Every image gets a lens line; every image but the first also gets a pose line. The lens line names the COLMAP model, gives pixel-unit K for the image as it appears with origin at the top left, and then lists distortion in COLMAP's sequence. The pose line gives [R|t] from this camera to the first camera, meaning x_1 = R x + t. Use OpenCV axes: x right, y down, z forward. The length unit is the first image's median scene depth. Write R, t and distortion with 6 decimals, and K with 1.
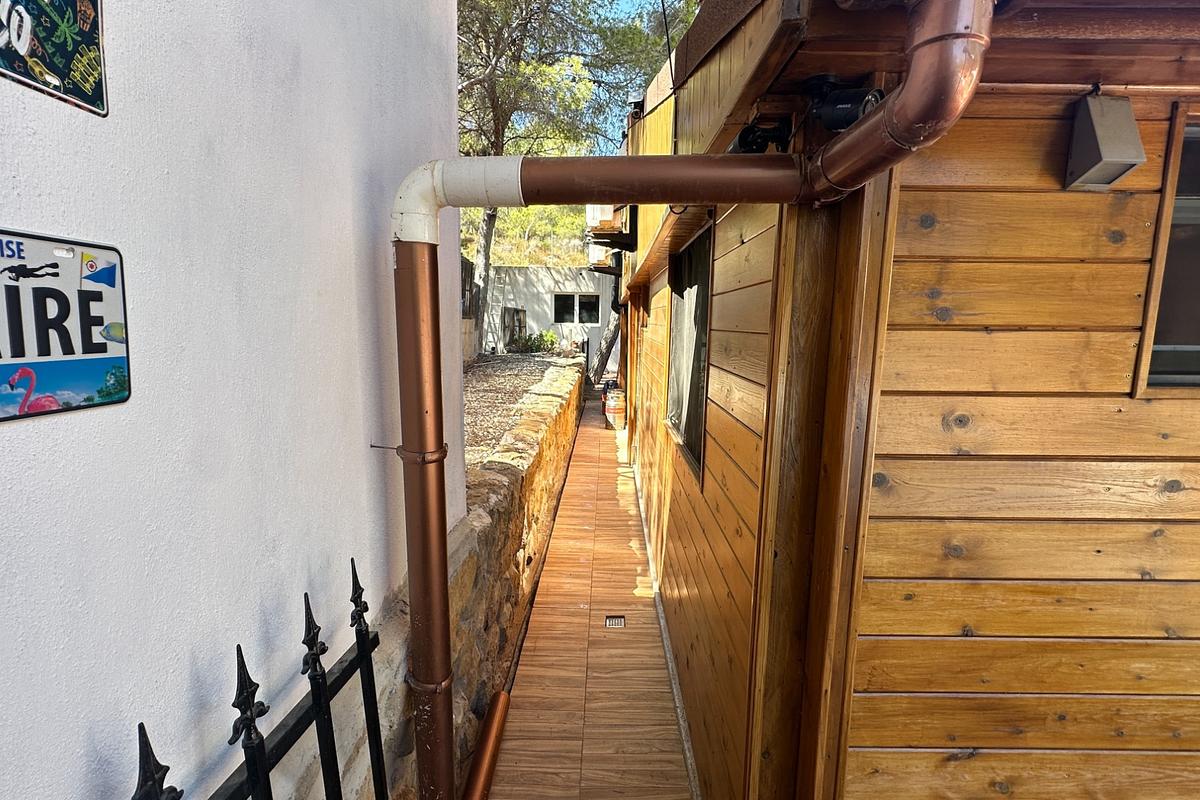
lens RADIAL K [[569.7, 0, 596.2], [0, 569.7, 395.5], [0, 0, 1]] dist [-0.004077, 0.000530]
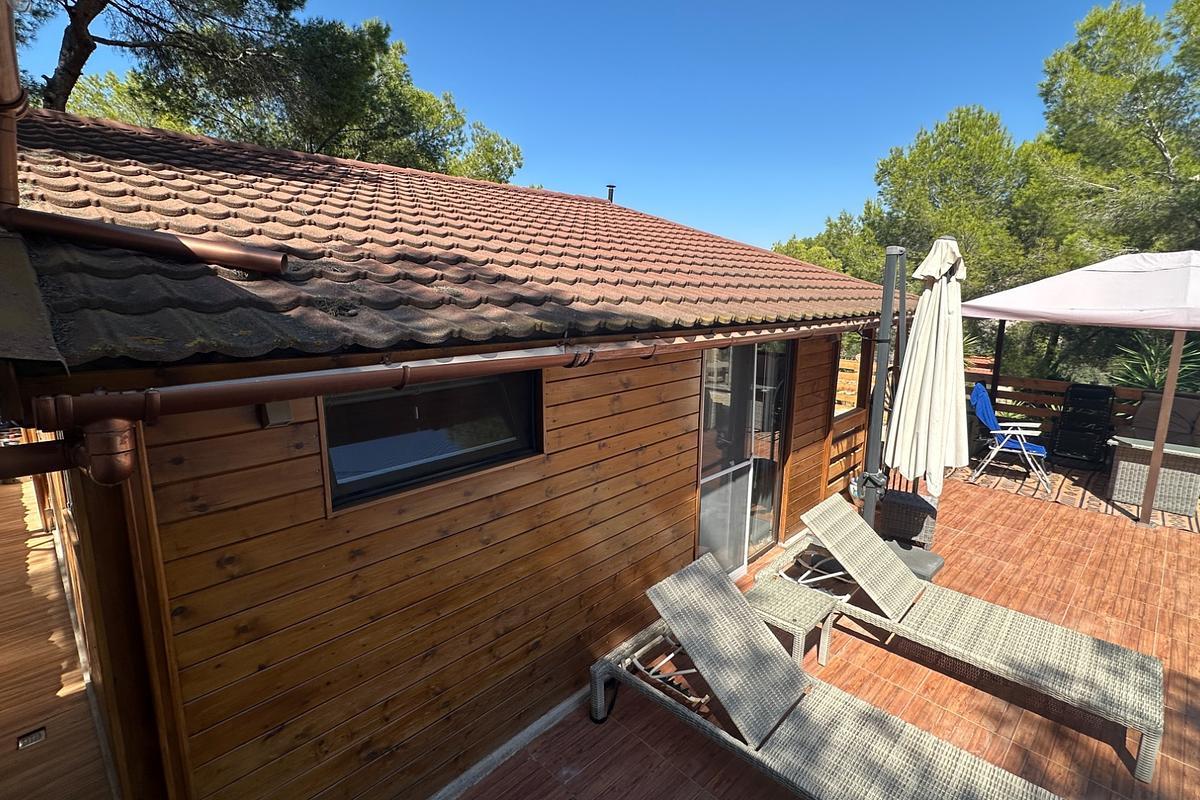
lens RADIAL K [[569.7, 0, 603.2], [0, 569.7, 395.2], [0, 0, 1]] dist [-0.004077, 0.000530]
pose [[0.675051, -0.148470, 0.722678, 0.084677], [0.099185, 0.988913, 0.110518, -0.195222], [-0.731074, -0.002926, 0.682292, -0.373227]]
